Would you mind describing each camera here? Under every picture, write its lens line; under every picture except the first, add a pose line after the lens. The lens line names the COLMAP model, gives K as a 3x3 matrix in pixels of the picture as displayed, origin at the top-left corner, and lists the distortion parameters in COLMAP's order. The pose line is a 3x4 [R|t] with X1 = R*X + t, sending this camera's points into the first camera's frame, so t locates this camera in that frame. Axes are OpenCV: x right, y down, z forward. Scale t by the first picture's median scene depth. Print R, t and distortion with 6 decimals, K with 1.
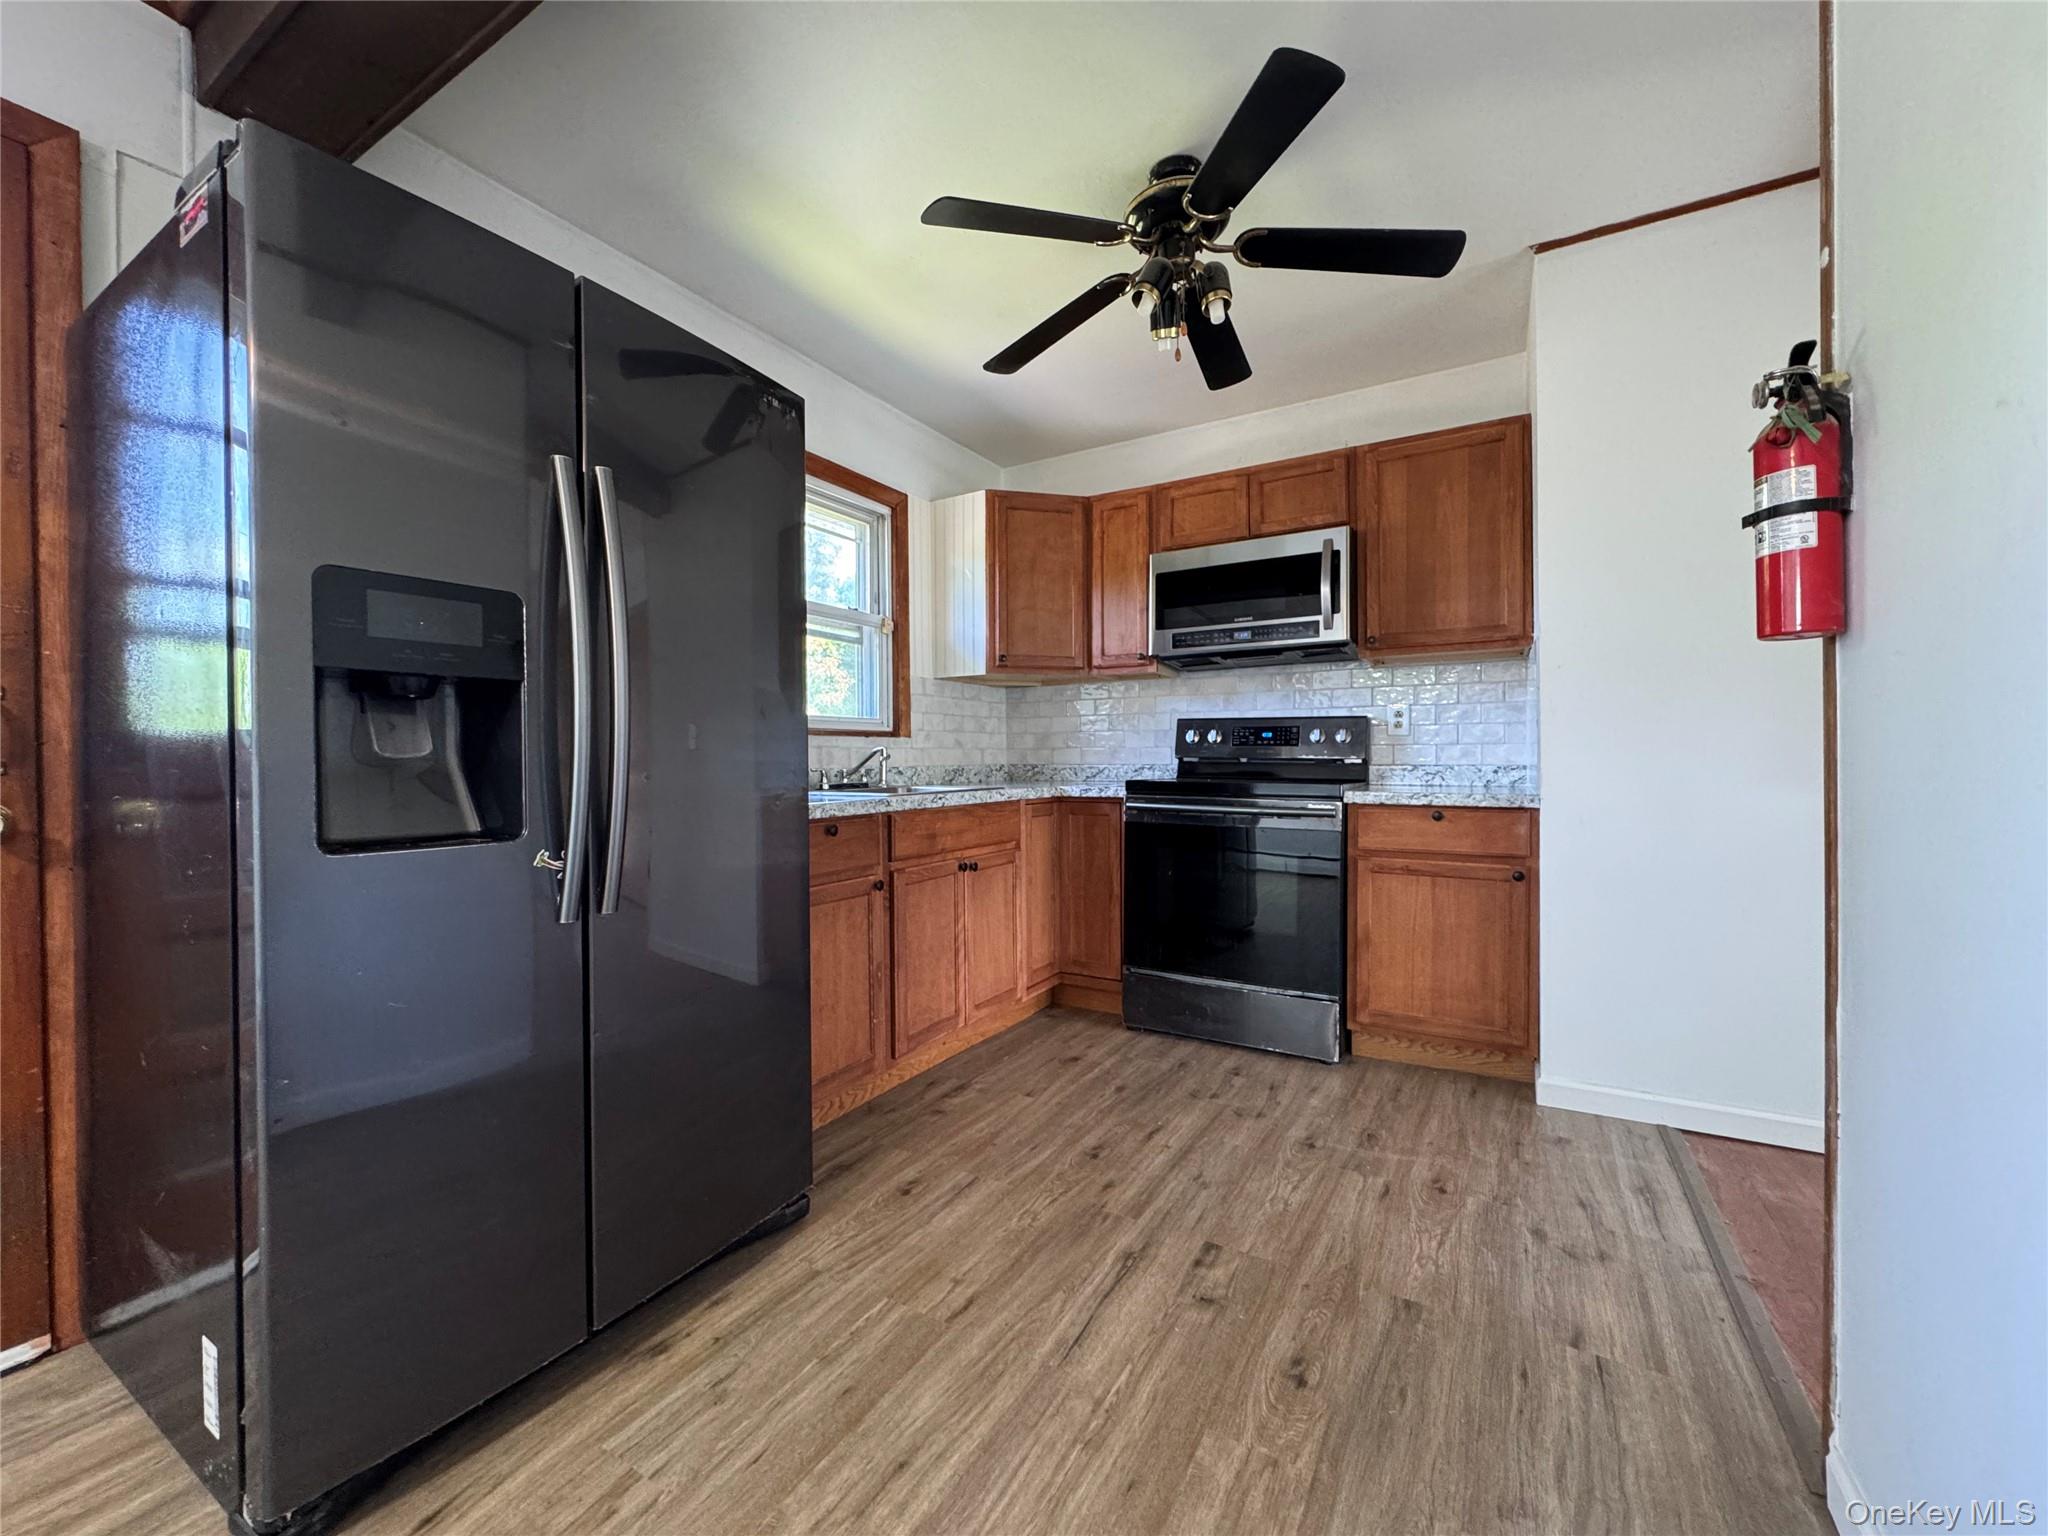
lens RADIAL K [[813.8, 0, 1020.6], [0, 813.8, 765.2], [0, 0, 1]] dist [-0.007407, -0.000064]
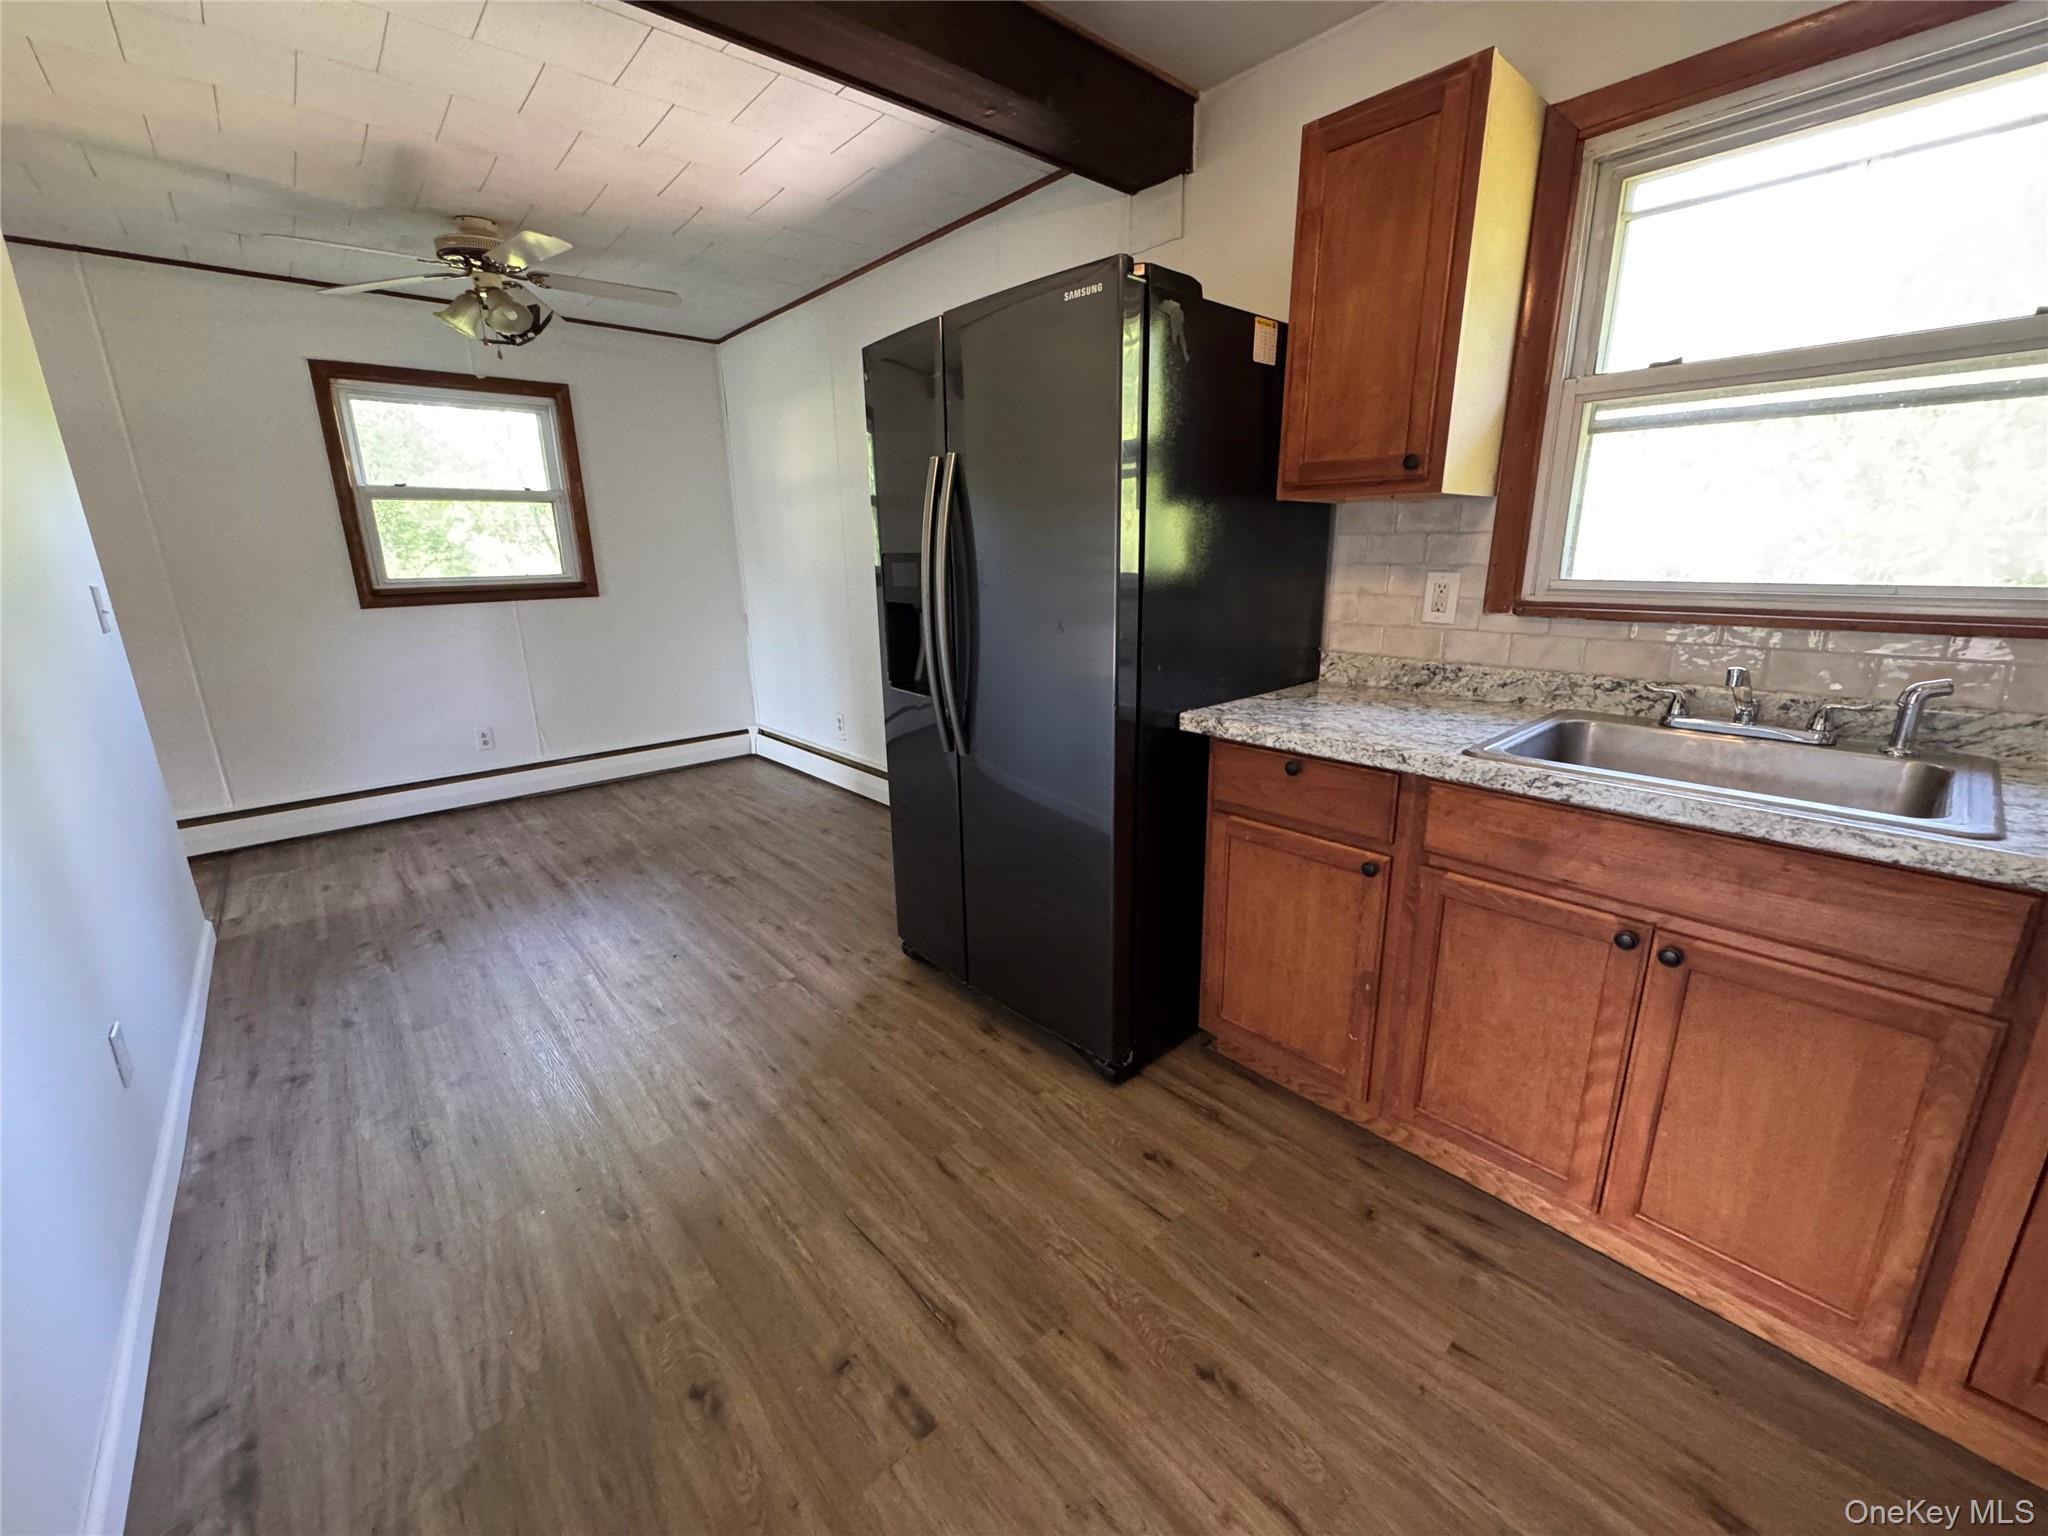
lens RADIAL K [[813.8, 0, 1025.3], [0, 813.8, 766.4], [0, 0, 1]] dist [-0.007407, -0.000064]
pose [[-0.301841, 0.258904, -0.917530, 0.740074], [0.013427, 0.963478, 0.267452, -0.175703], [0.953264, 0.068408, -0.294293, 1.291259]]
